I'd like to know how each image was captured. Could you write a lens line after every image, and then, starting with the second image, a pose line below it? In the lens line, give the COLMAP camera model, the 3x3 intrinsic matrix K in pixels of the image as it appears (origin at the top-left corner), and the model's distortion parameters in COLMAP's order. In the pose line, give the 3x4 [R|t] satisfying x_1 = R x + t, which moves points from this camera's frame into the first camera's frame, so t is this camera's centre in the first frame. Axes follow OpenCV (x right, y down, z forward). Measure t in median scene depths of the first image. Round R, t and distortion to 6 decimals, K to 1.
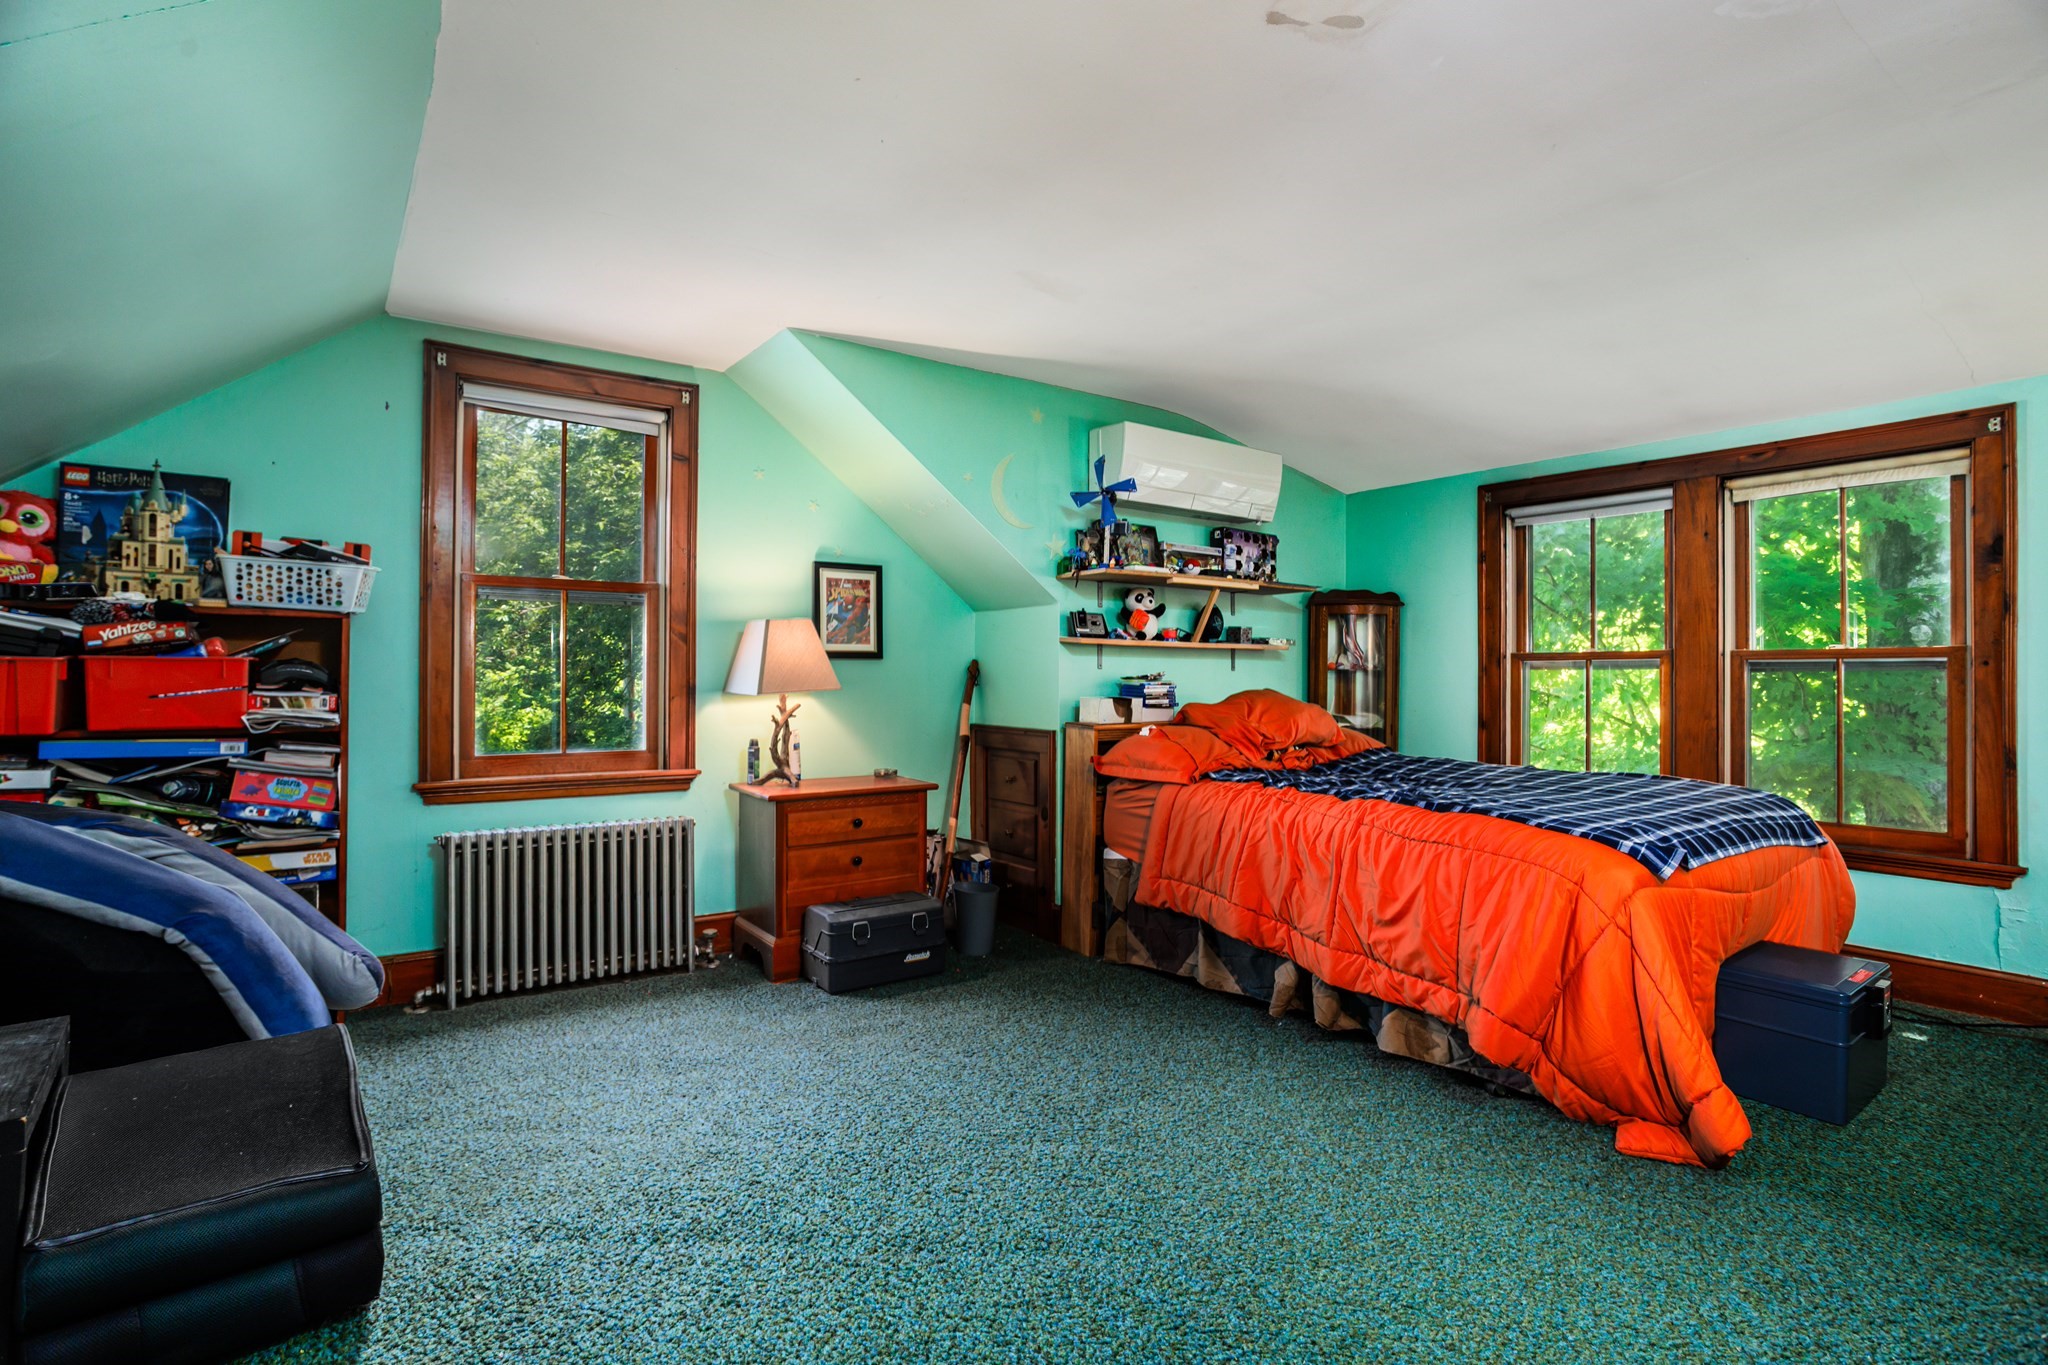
lens RADIAL K [[994.1, 0, 1030.0], [0, 994.1, 674.8], [0, 0, 1]] dist [0.000049, 0.000143]
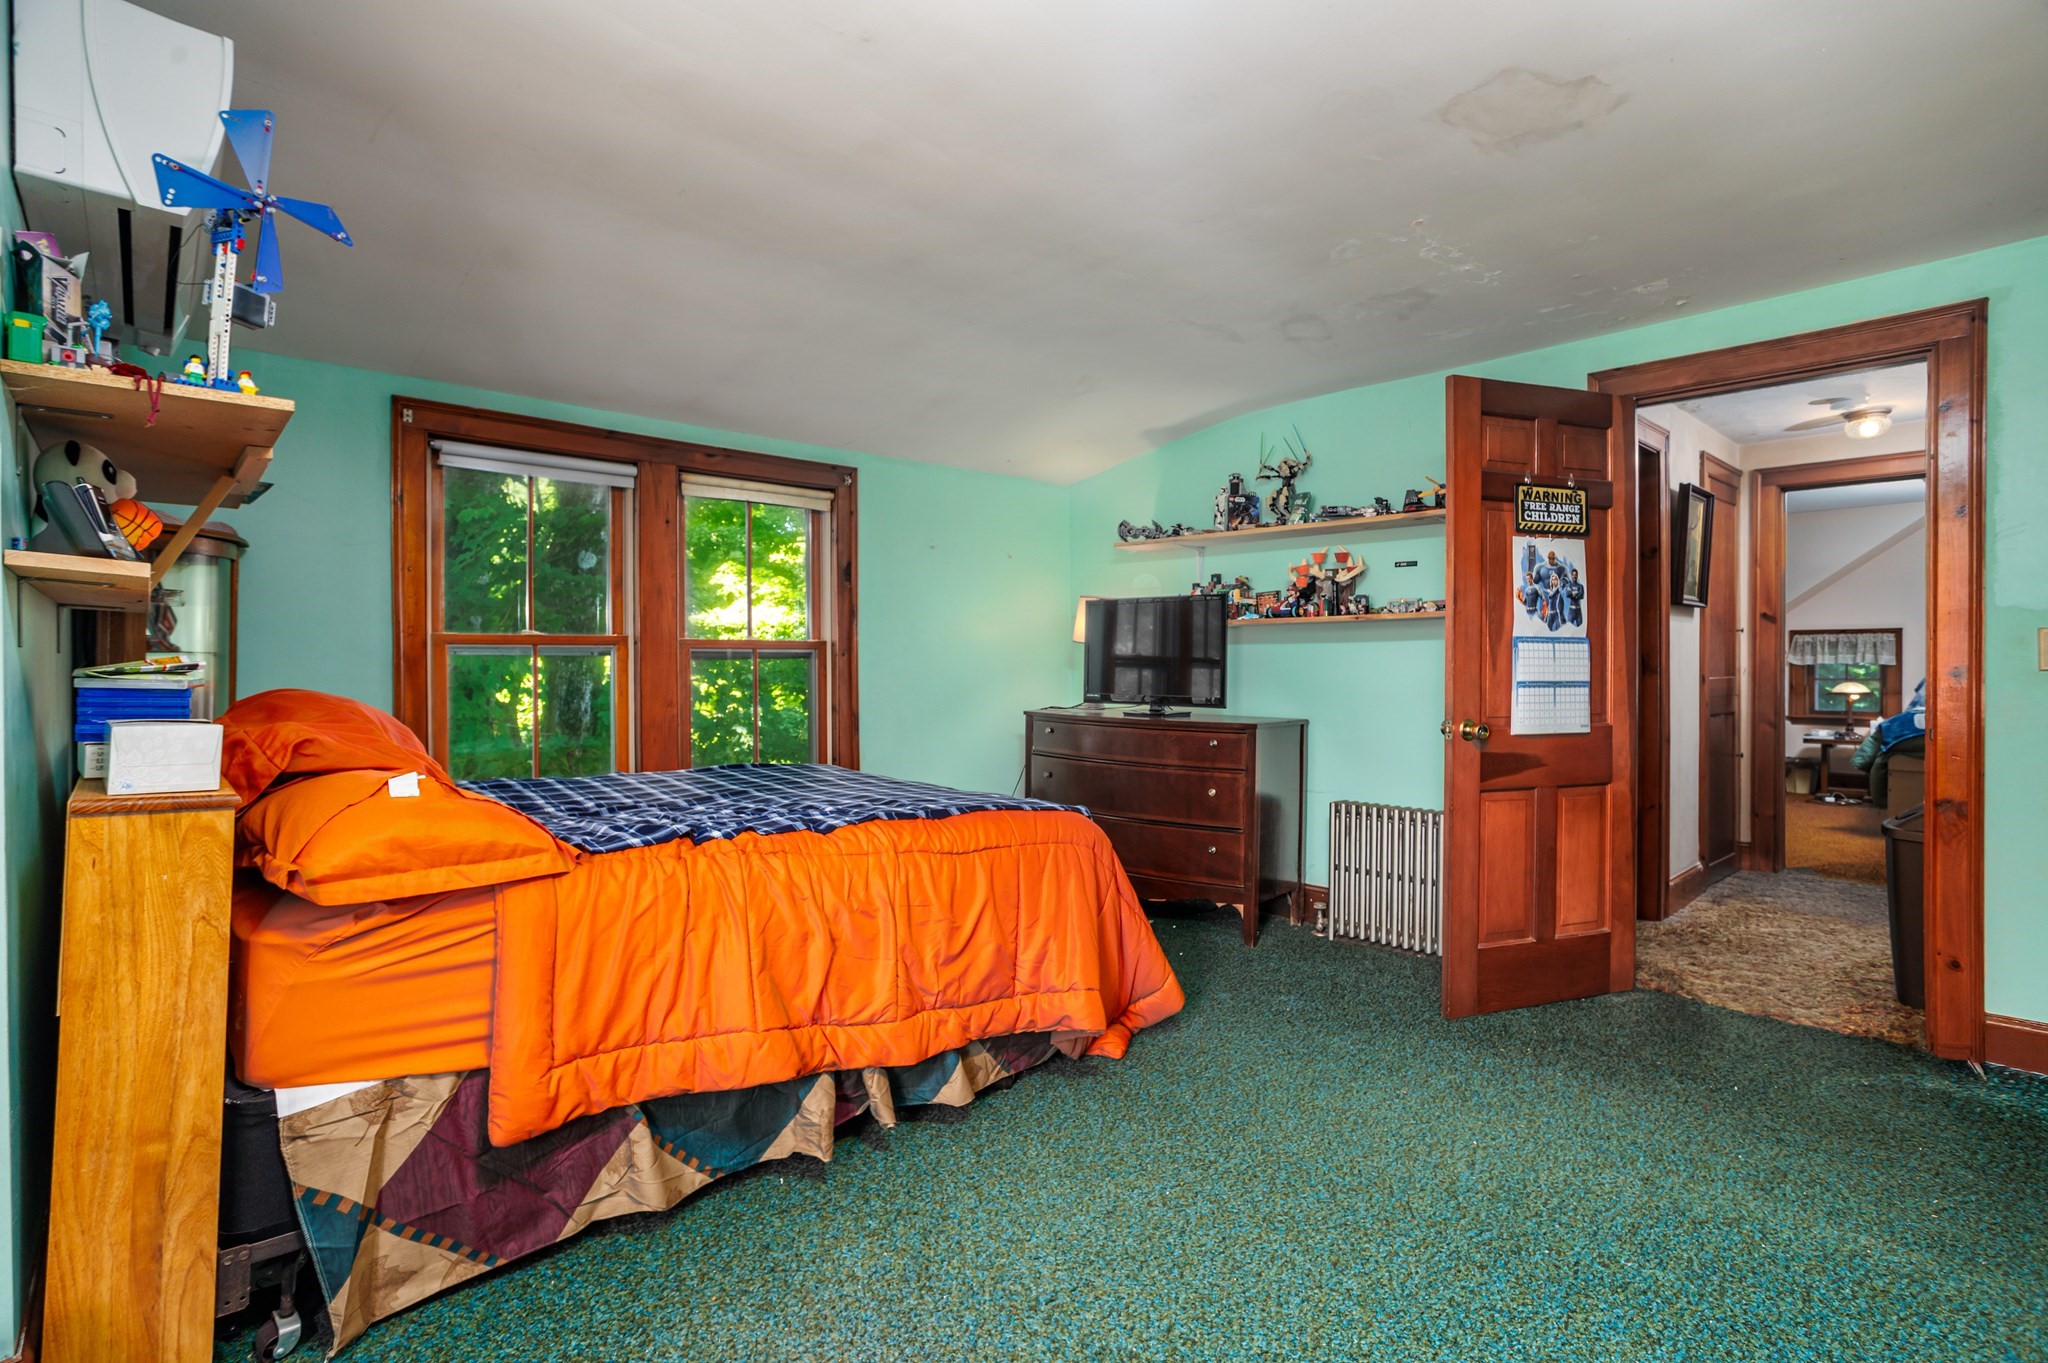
lens RADIAL K [[994.1, 0, 1030.6], [0, 994.1, 680.5], [0, 0, 1]] dist [0.000049, 0.000143]
pose [[-0.092815, -0.018371, 0.995514, -0.375780], [-0.004972, 0.999826, 0.017987, -0.002070], [-0.995671, -0.003280, -0.092890, 0.779983]]
